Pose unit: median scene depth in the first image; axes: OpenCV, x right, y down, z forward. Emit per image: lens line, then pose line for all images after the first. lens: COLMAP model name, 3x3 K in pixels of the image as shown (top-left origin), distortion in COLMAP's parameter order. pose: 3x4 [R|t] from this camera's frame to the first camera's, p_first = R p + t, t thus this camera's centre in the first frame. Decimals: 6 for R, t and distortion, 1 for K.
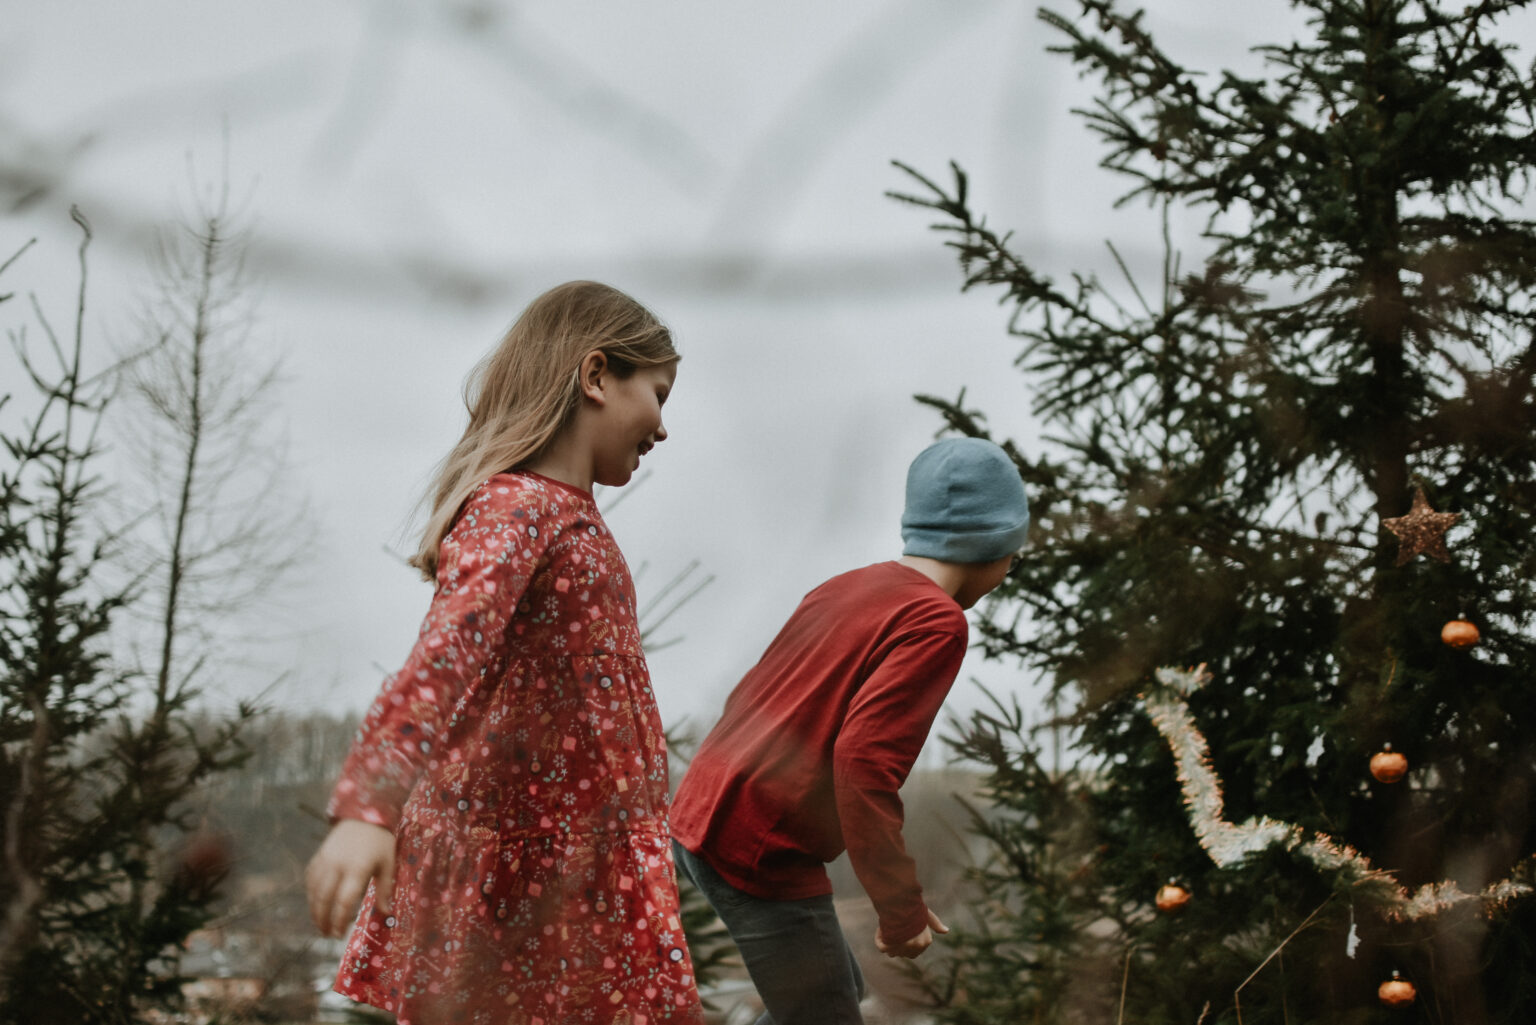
lens RADIAL K [[2365.8, 0, 768.0], [0, 2365.8, 512.5], [0, 0, 1]] dist [-0.165639, -0.028230]
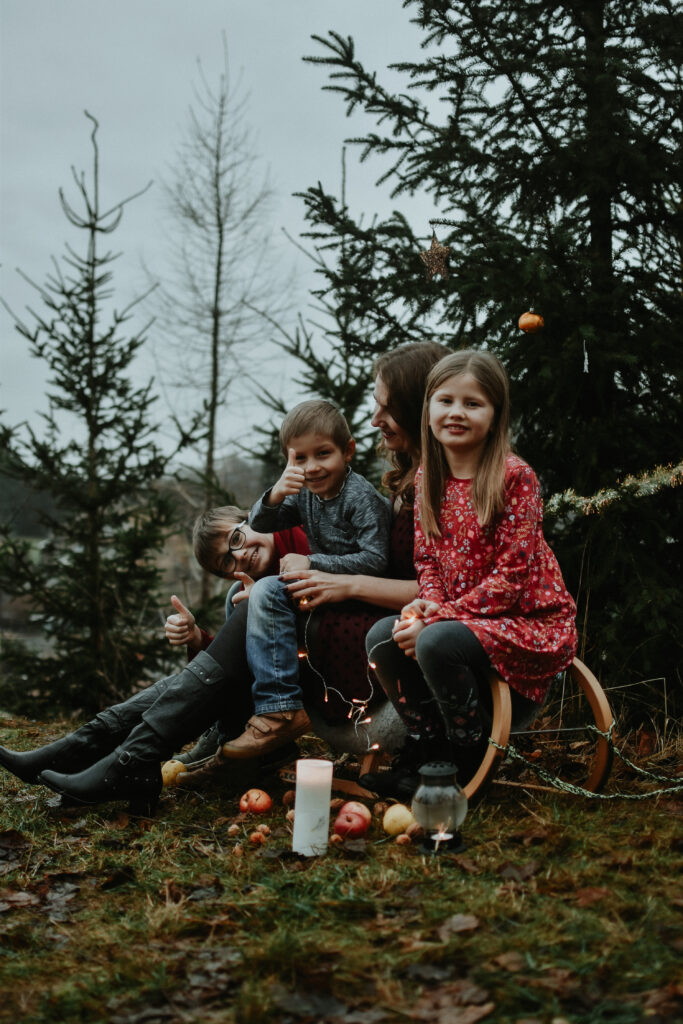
lens RADIAL K [[1577.2, 0, 341.5], [0, 1577.2, 512.0], [0, 0, 1]] dist [-0.165639, -0.028230]
pose [[0.920829, -0.039238, -0.387987, 0.272271], [0.102981, 0.984074, 0.144888, 0.007327], [0.376123, -0.173373, 0.910205, 0.017076]]
